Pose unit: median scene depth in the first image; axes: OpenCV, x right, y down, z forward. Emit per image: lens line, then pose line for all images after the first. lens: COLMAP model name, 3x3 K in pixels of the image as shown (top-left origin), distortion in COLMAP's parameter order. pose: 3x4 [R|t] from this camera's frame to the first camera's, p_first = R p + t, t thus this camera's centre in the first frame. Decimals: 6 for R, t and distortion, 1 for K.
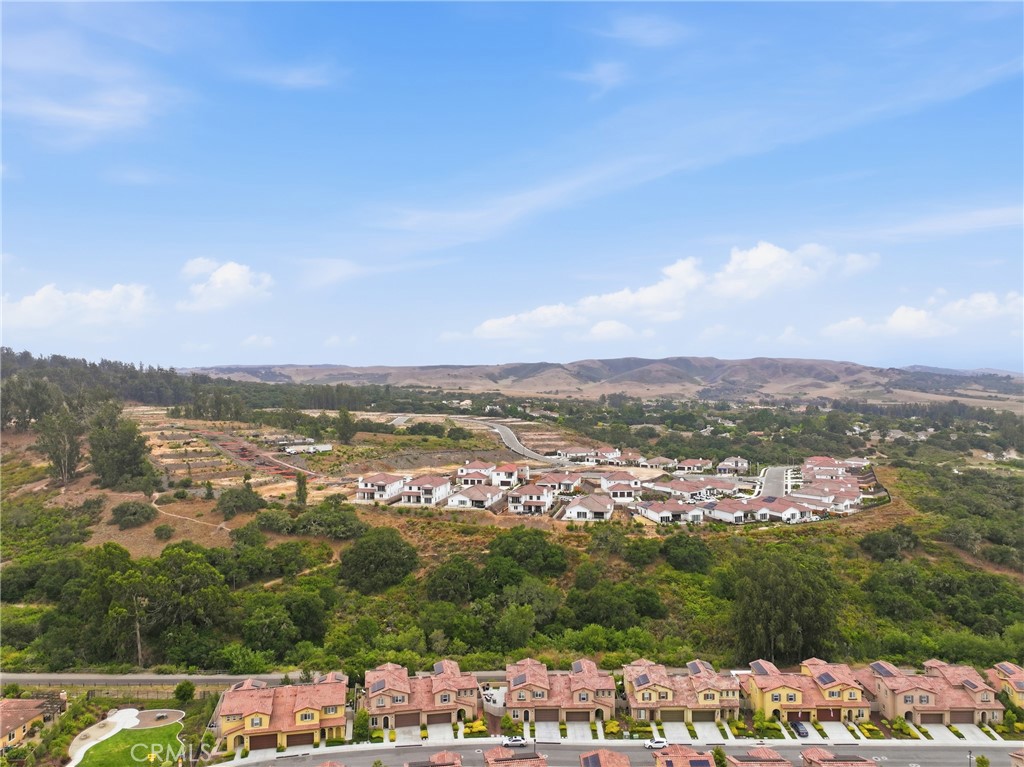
lens RADIAL K [[714.5, 0, 516.9], [0, 714.5, 379.6], [0, 0, 1]] dist [-0.001044, 0.011976]
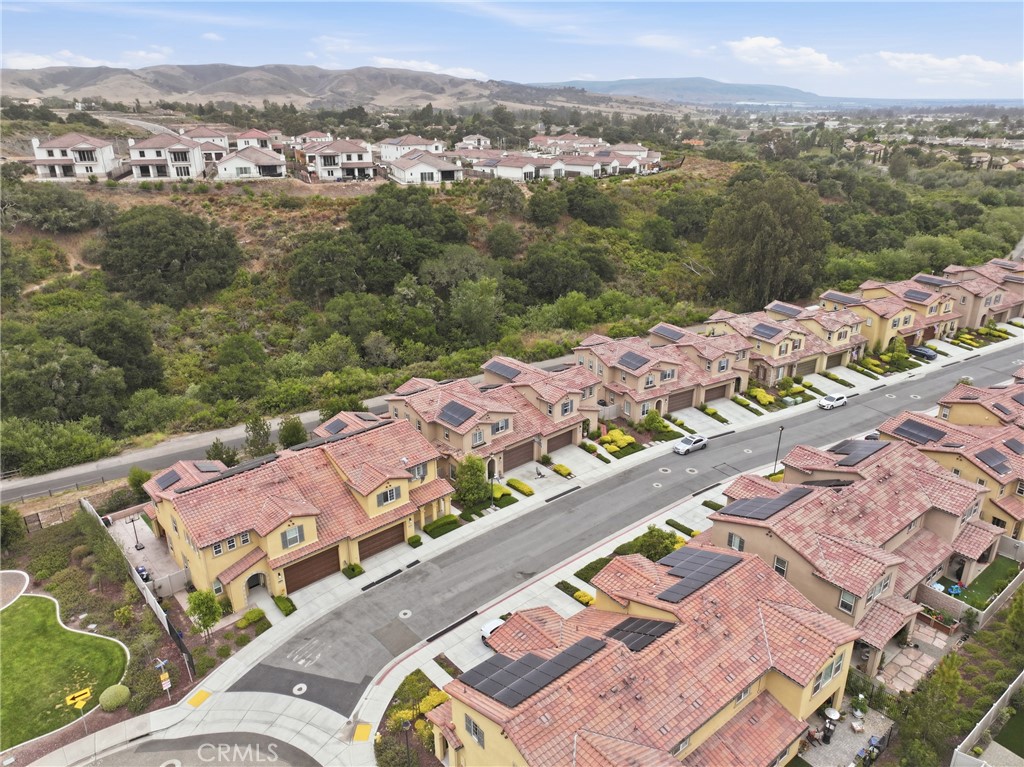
lens RADIAL K [[714.5, 0, 516.9], [0, 714.5, 379.6], [0, 0, 1]] dist [-0.001044, 0.011976]
pose [[0.857719, -0.187331, 0.478774, -0.213494], [-0.000860, 0.930729, 0.365708, 0.113240], [-0.514117, -0.314086, 0.798144, 0.300281]]
